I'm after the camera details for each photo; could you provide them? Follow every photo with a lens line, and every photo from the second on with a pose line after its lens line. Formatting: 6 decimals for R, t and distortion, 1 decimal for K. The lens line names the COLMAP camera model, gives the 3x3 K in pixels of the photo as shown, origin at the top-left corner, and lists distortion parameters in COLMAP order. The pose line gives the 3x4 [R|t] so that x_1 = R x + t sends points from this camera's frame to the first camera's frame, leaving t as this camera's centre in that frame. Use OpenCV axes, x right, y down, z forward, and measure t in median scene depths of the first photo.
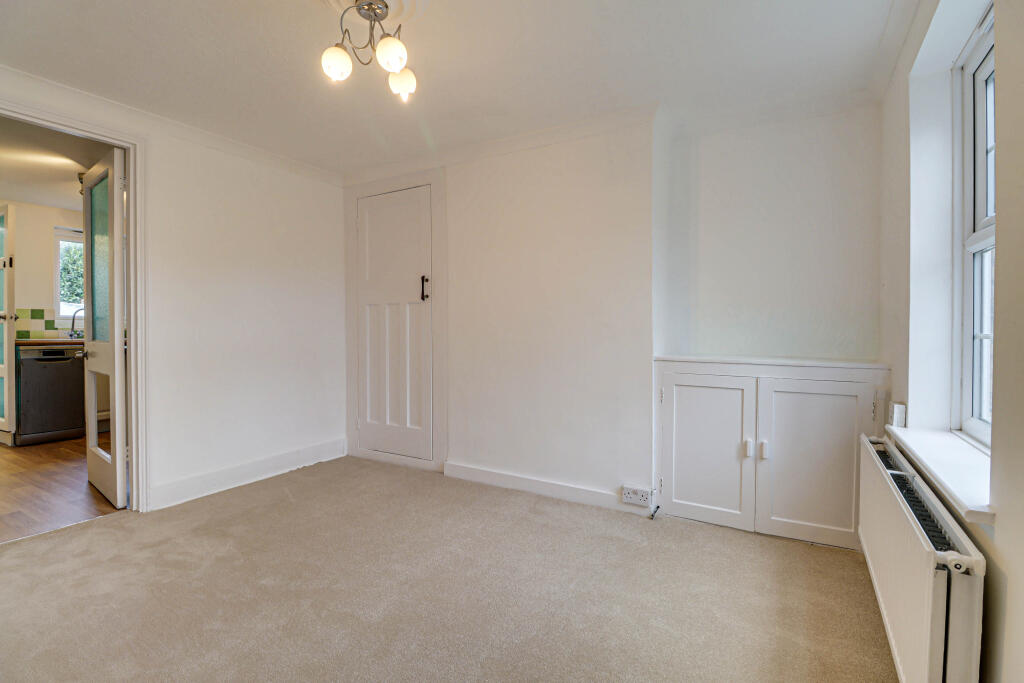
lens RADIAL K [[495.1, 0, 510.4], [0, 495.1, 332.4], [0, 0, 1]] dist [-0.002094, -0.000678]
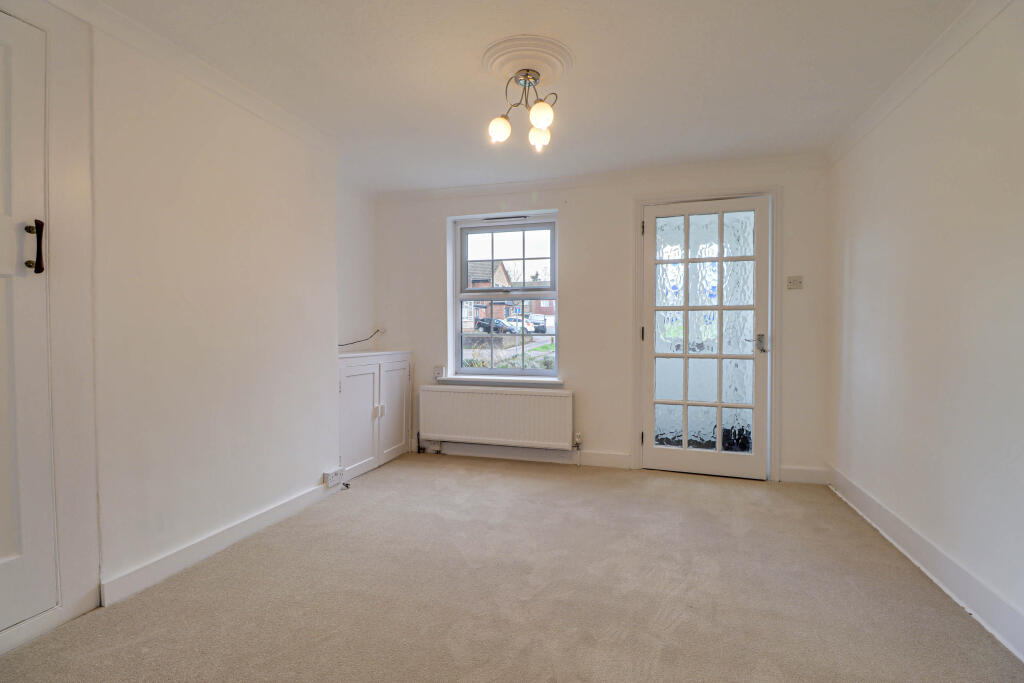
lens RADIAL K [[495.1, 0, 510.4], [0, 495.1, 332.4], [0, 0, 1]] dist [-0.002094, -0.000678]
pose [[-0.268523, -0.003258, 0.963268, -0.823293], [0.008336, 0.999949, 0.005706, -0.009577], [-0.963237, 0.009562, -0.268482, 0.772812]]
